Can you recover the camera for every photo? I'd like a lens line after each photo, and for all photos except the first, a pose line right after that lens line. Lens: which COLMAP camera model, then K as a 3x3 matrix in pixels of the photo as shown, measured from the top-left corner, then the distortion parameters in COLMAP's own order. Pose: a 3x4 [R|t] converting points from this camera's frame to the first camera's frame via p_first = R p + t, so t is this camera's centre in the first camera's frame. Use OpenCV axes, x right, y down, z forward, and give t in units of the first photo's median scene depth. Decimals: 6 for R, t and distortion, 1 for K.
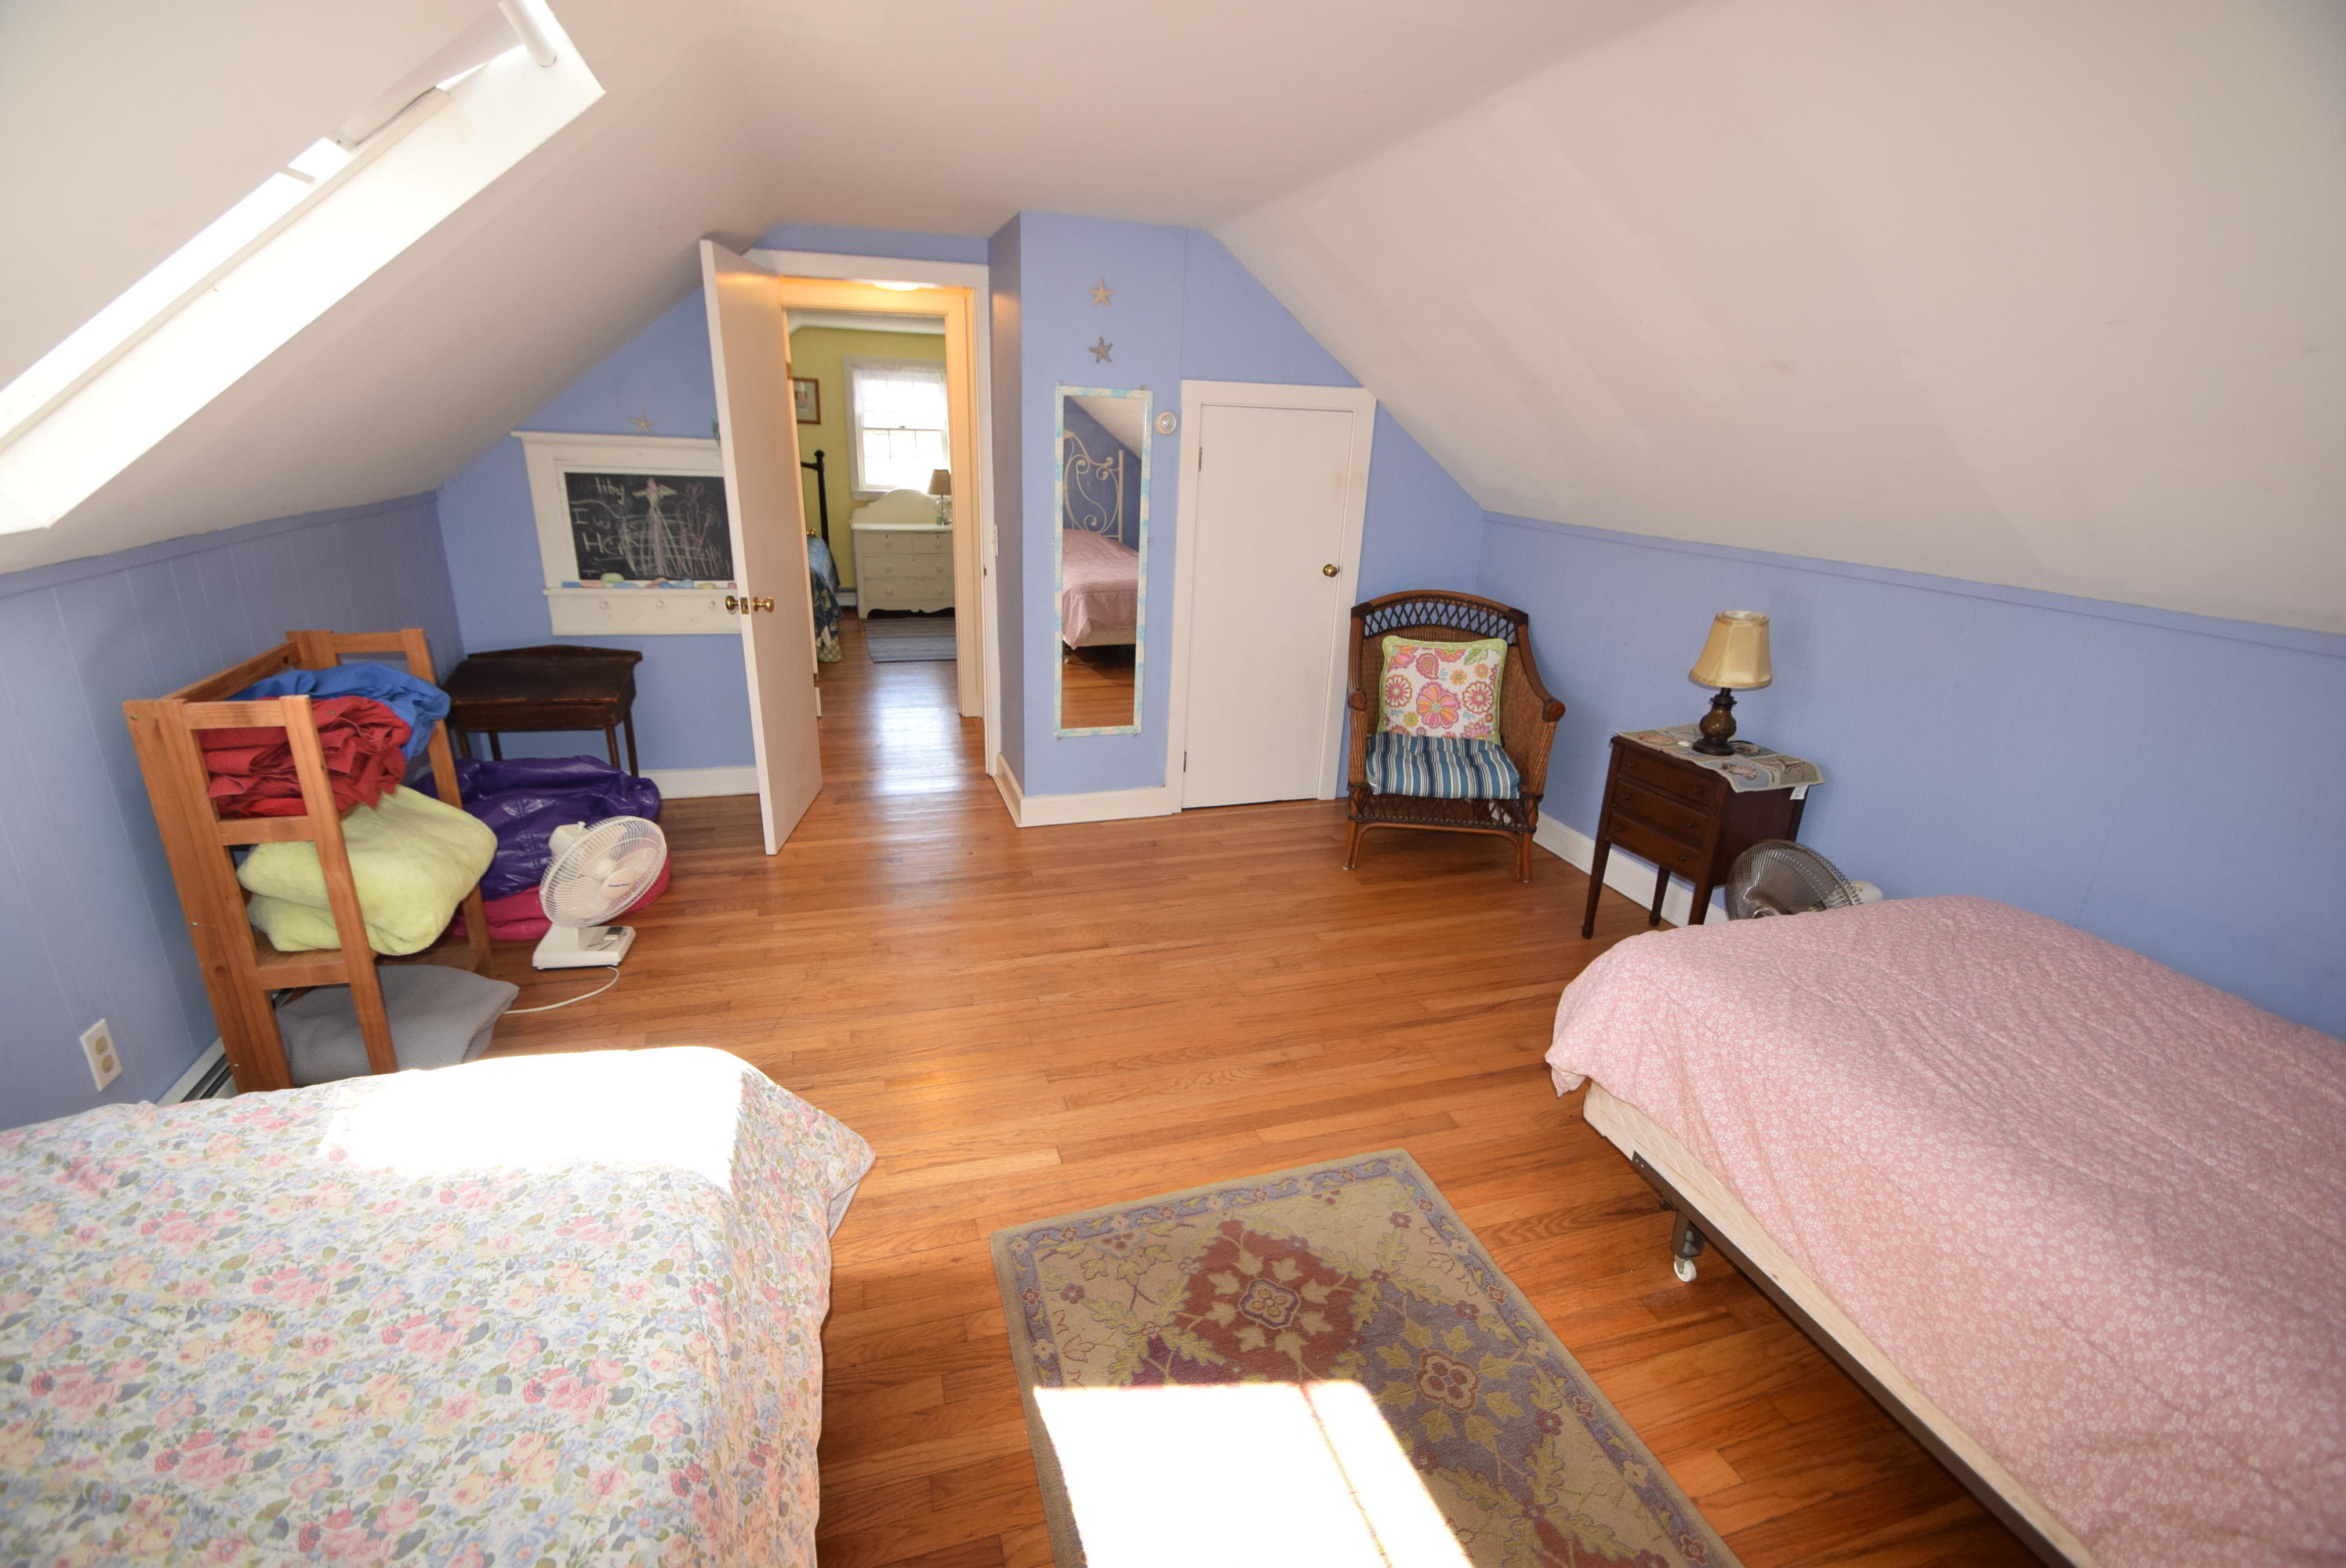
lens RADIAL K [[1035.2, 0, 1154.0], [0, 1035.2, 802.8], [0, 0, 1]] dist [0.026287, -0.024511]
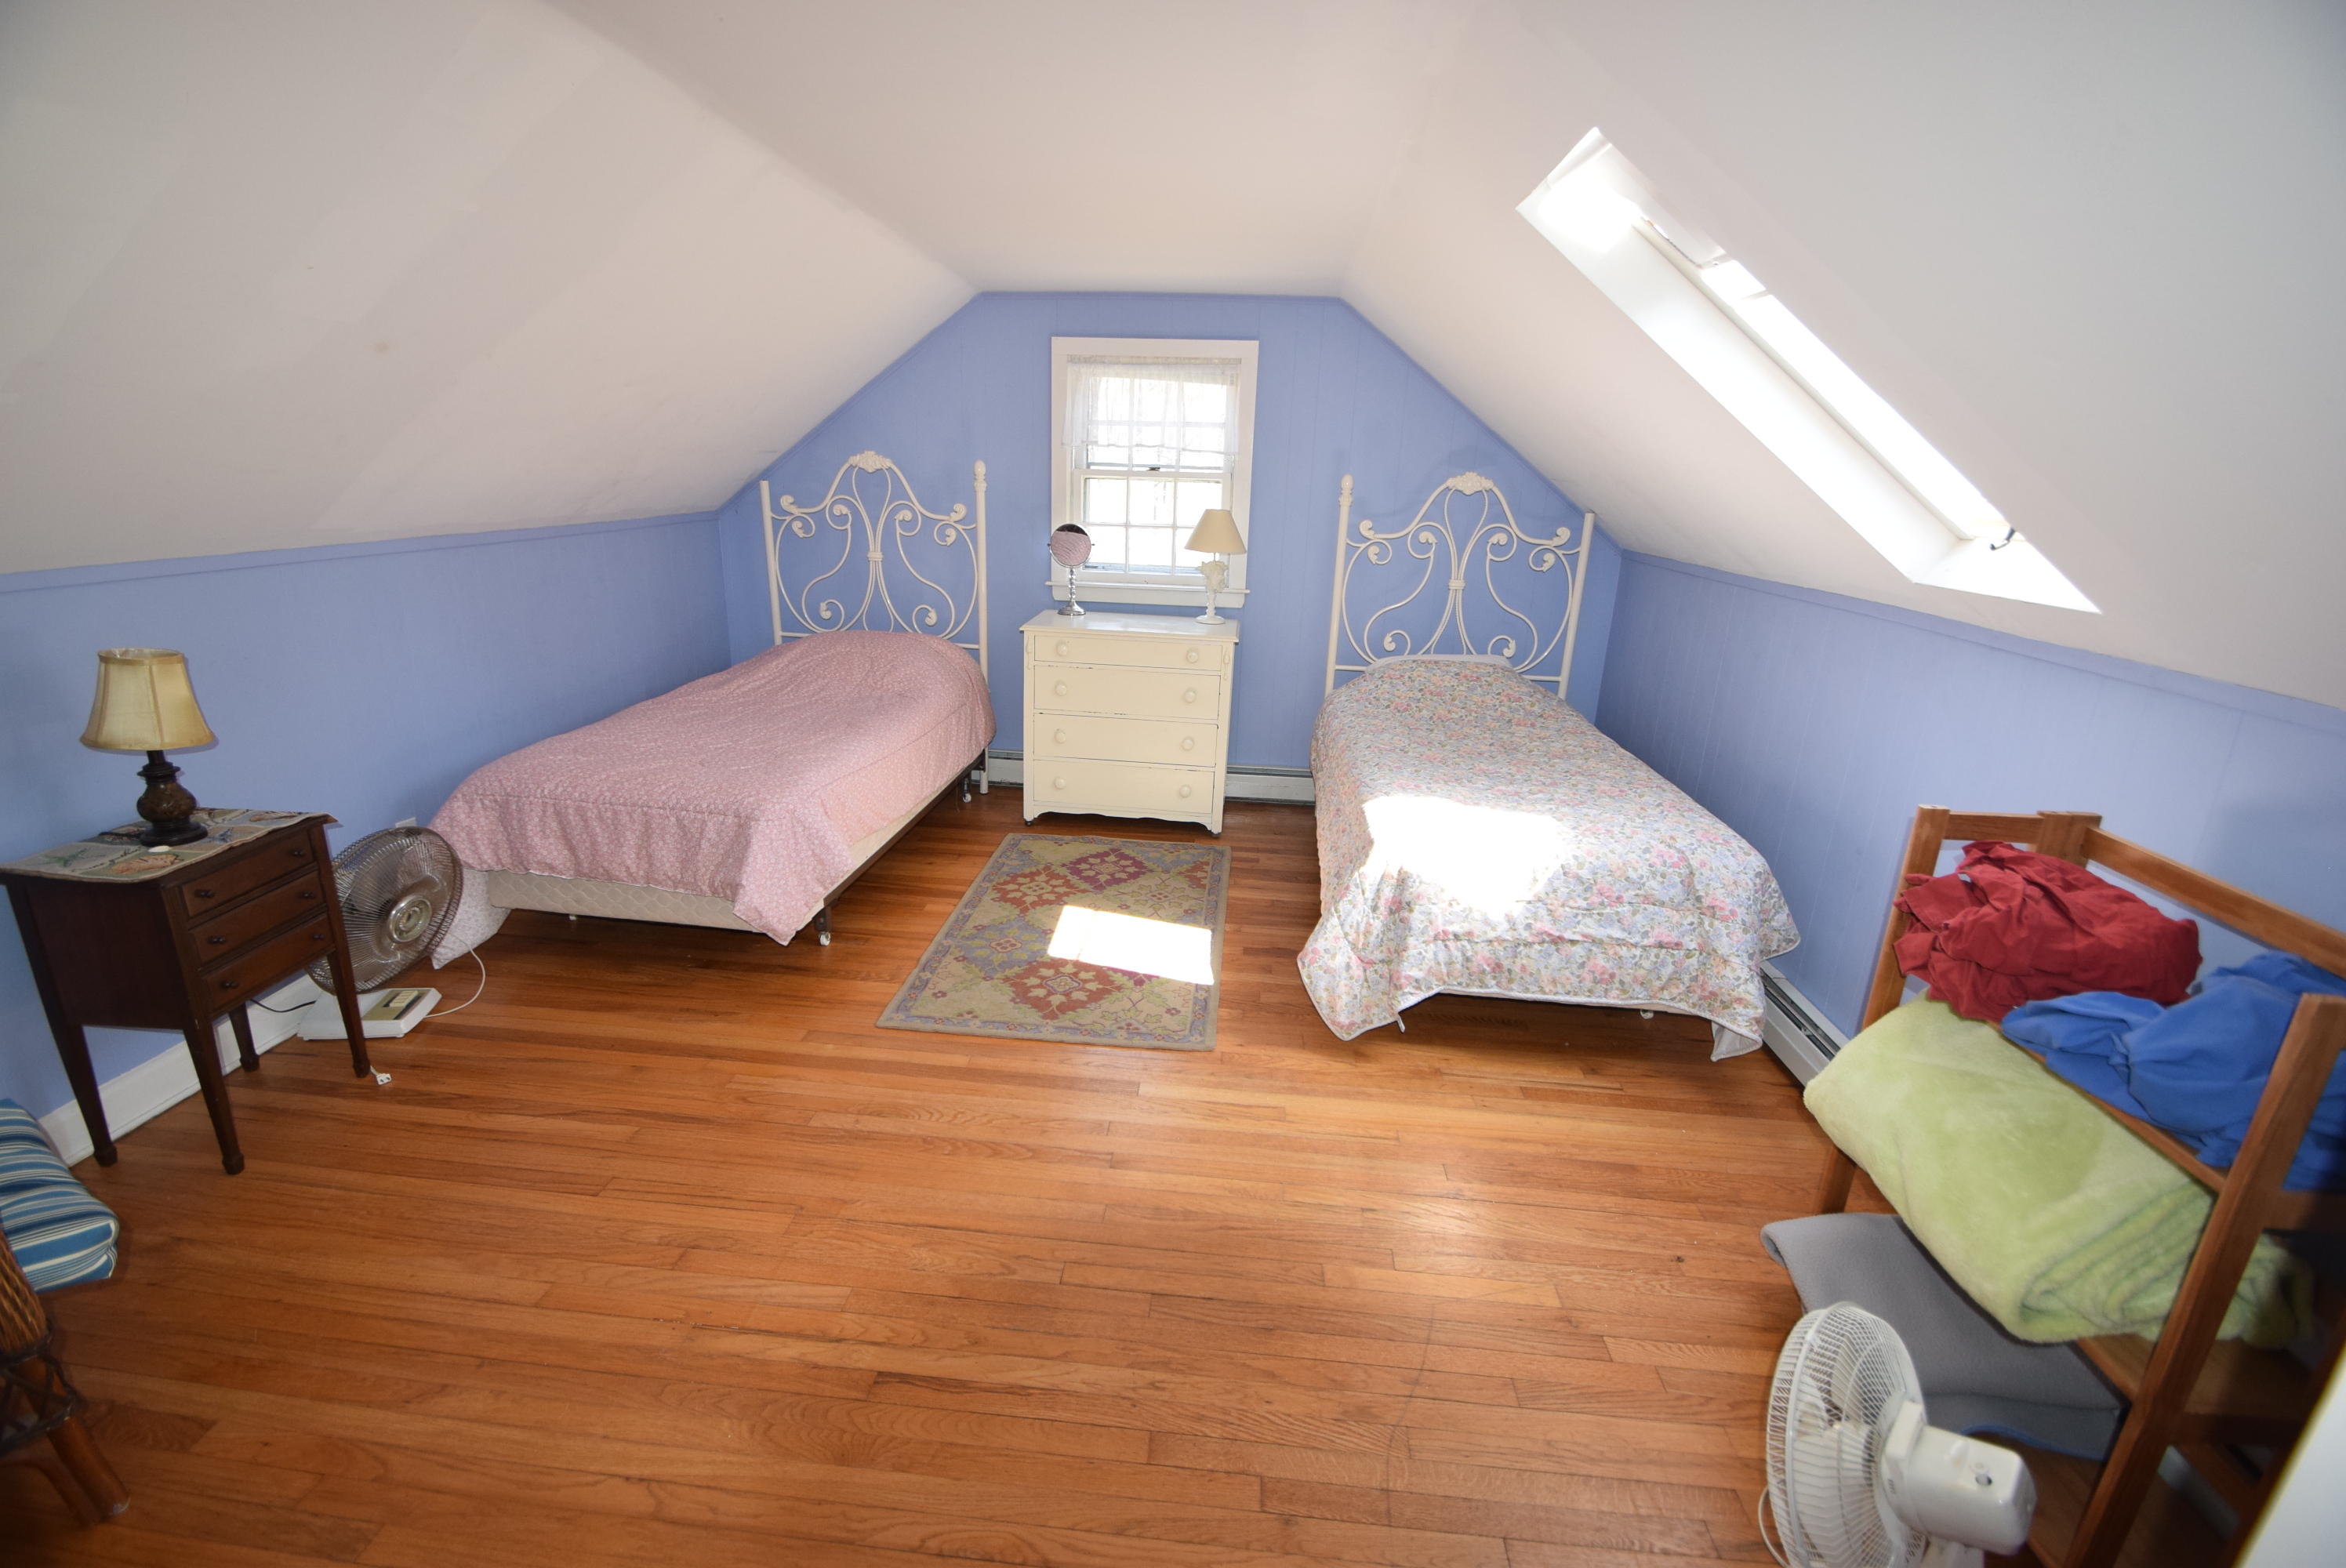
lens RADIAL K [[1035.2, 0, 1154.0], [0, 1035.2, 802.8], [0, 0, 1]] dist [0.026287, -0.024511]
pose [[-0.924905, -0.174166, 0.337961, -0.321114], [0.066121, 0.801674, 0.594093, -0.435126], [-0.374405, 0.571826, -0.729956, 1.203627]]
